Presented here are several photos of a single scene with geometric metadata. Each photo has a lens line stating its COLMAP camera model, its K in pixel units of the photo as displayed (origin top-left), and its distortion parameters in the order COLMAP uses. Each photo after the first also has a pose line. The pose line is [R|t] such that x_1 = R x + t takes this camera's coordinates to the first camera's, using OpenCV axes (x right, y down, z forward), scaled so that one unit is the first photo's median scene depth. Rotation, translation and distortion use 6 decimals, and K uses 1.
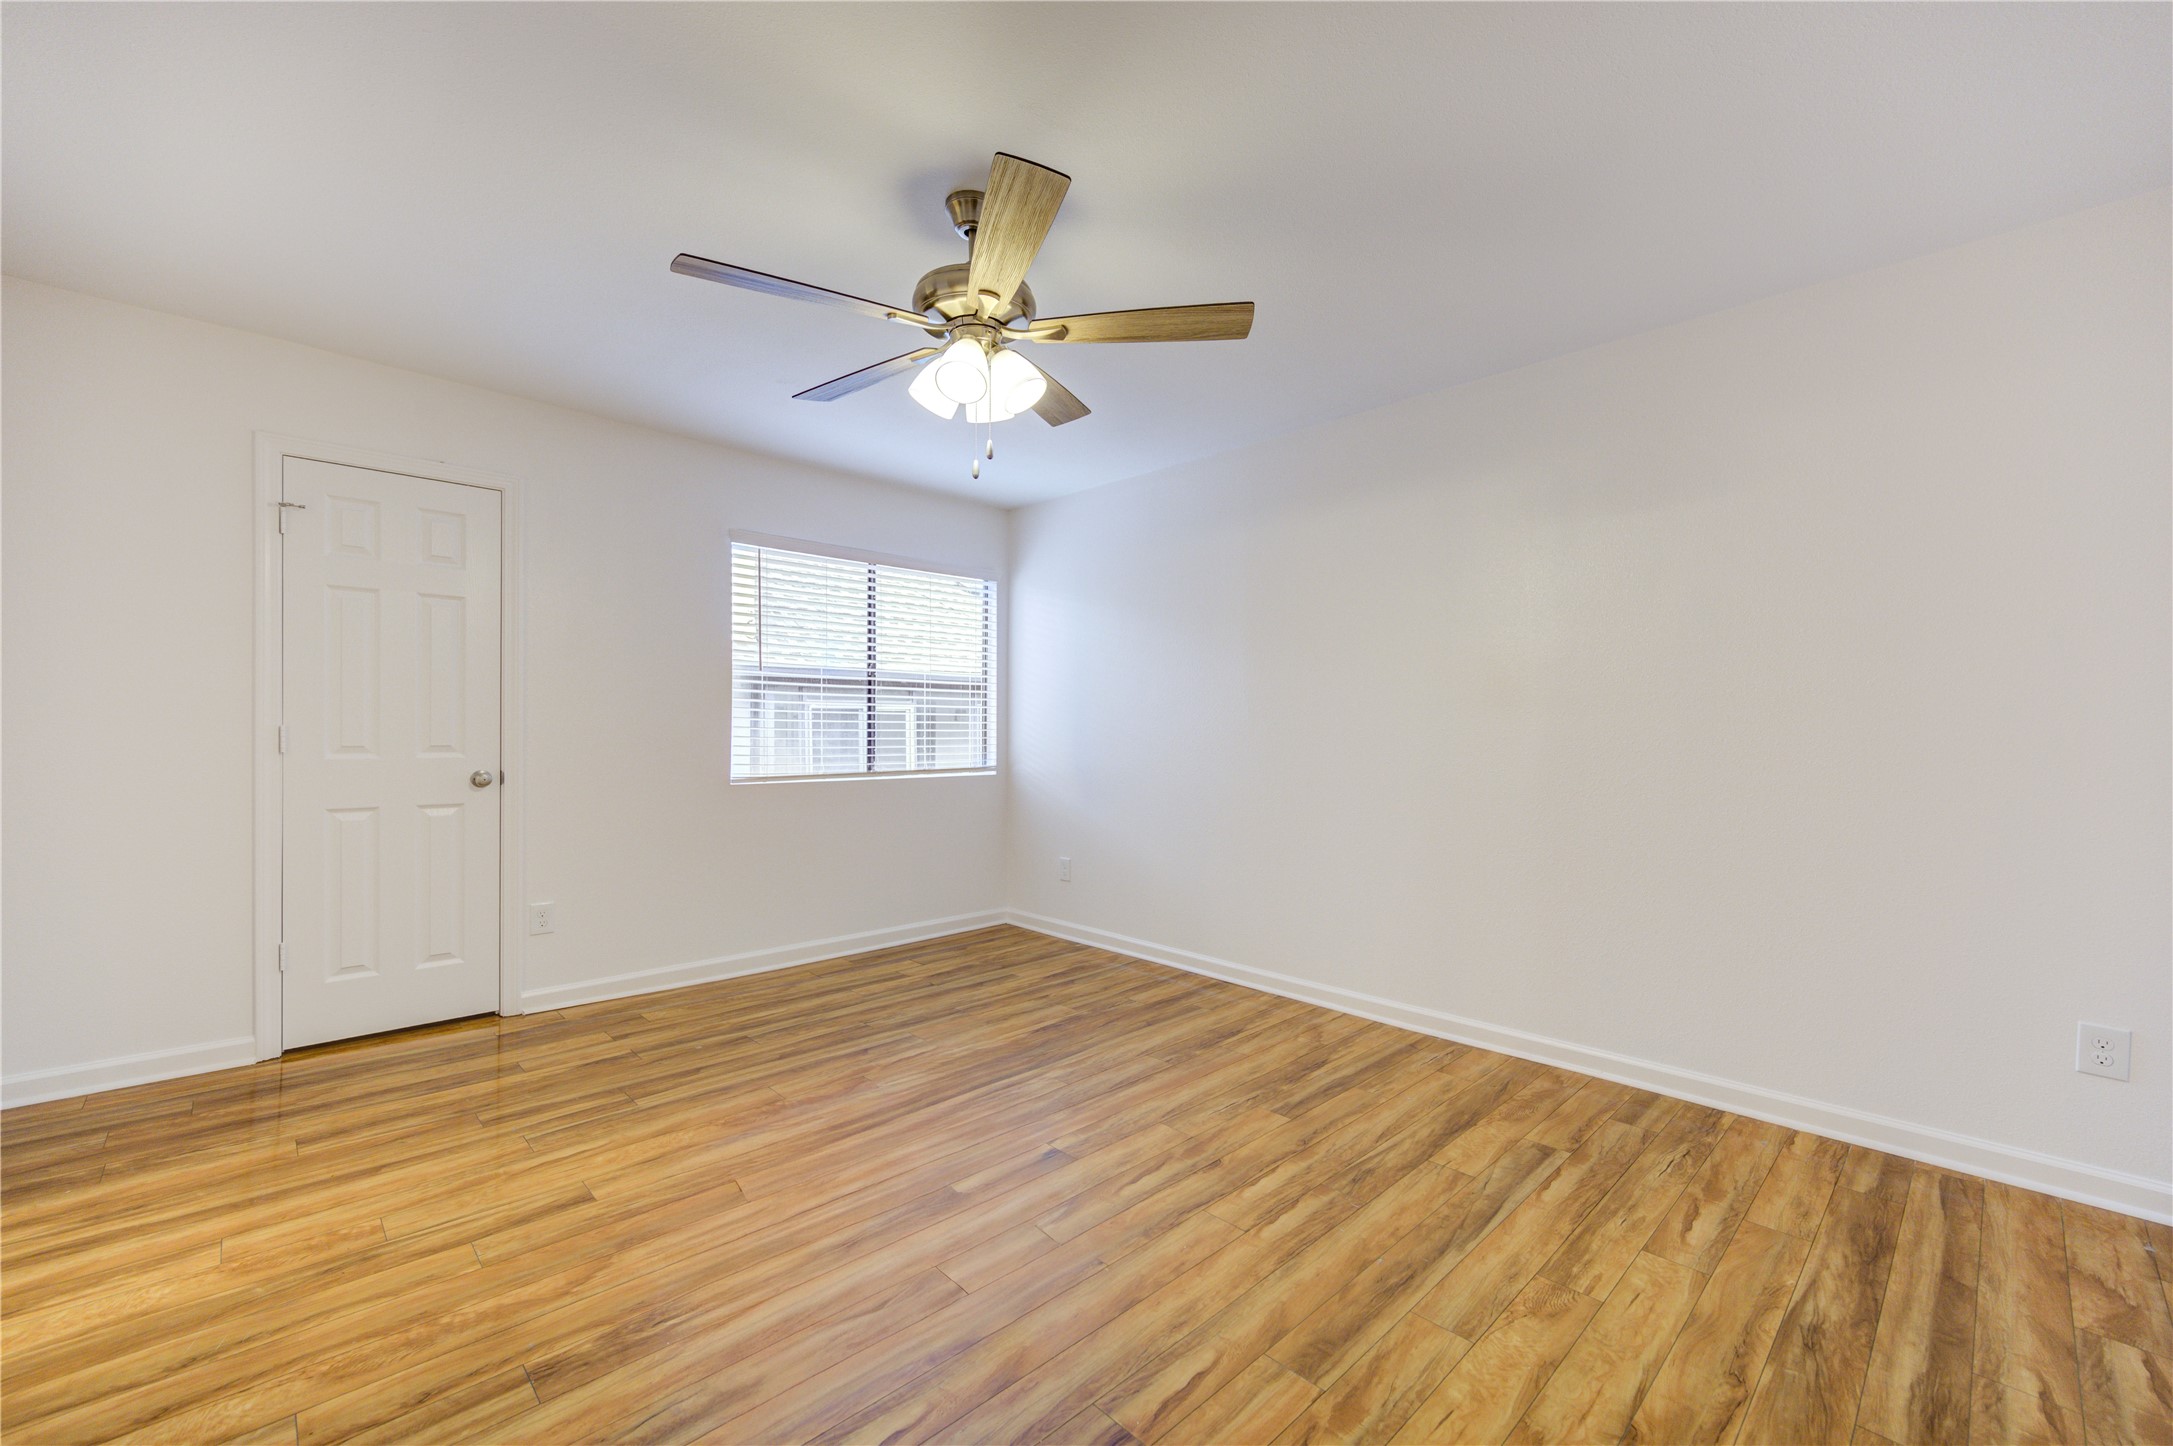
lens RADIAL K [[851.4, 0, 1091.1], [0, 851.4, 734.5], [0, 0, 1]] dist [0.004059, -0.000582]
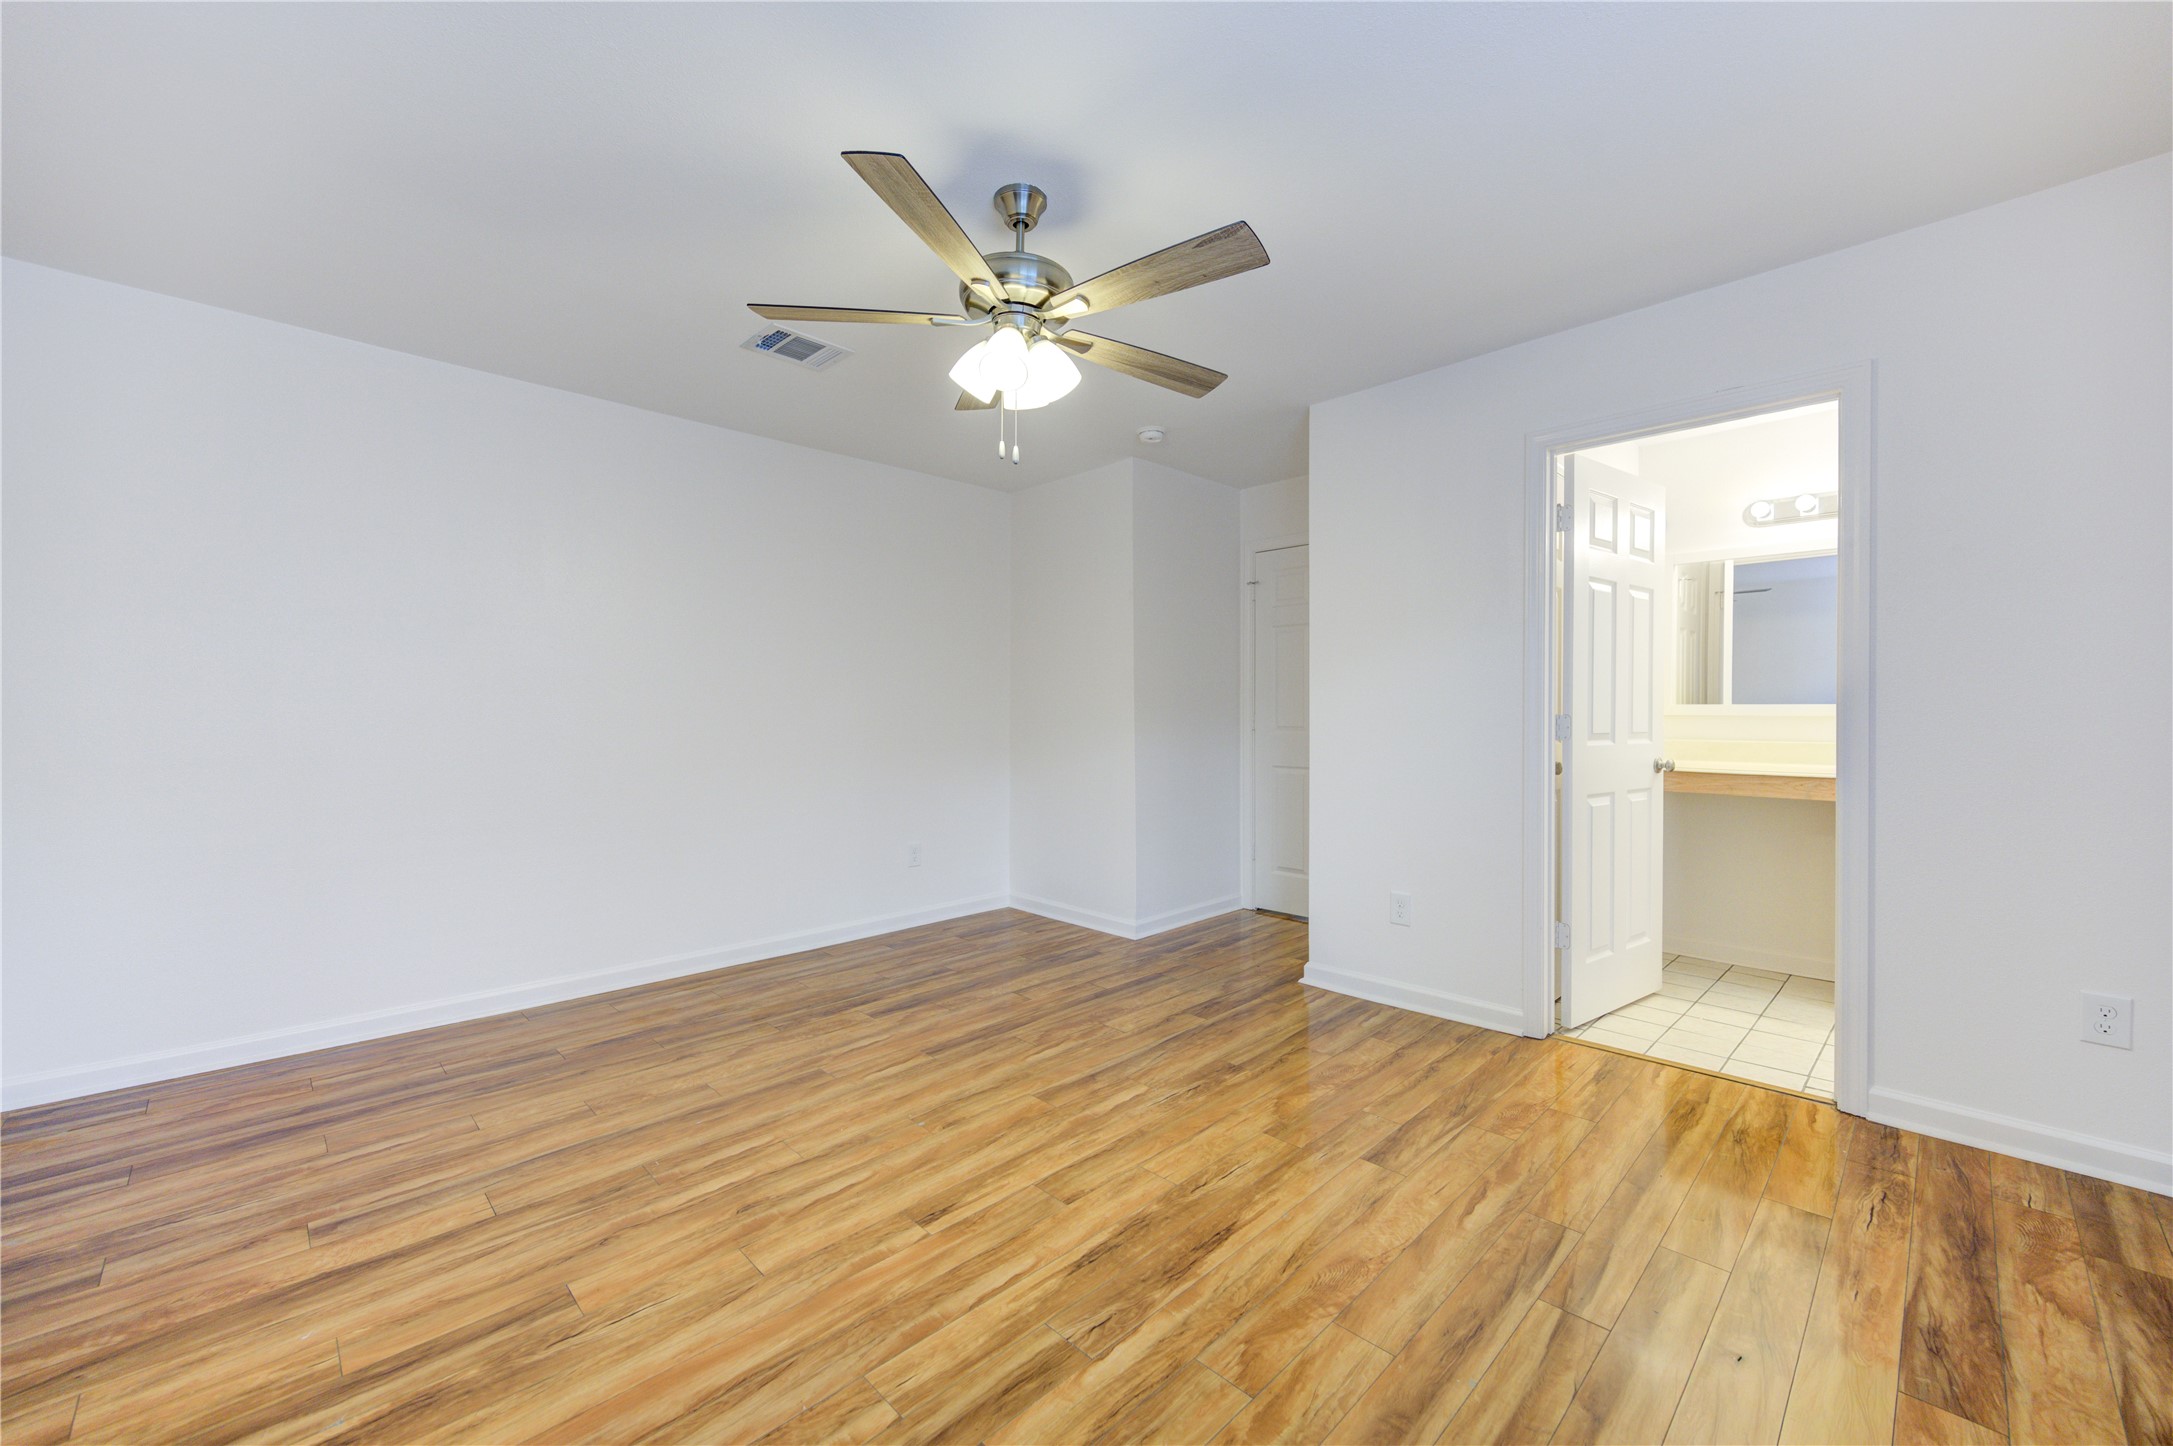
lens RADIAL K [[851.4, 0, 1091.1], [0, 851.4, 734.5], [0, 0, 1]] dist [0.004059, -0.000582]
pose [[-0.999869, -0.006412, -0.014876, -0.211236], [-0.006928, 0.999366, 0.034911, -0.027547], [0.014642, 0.035009, -0.999280, 2.003804]]
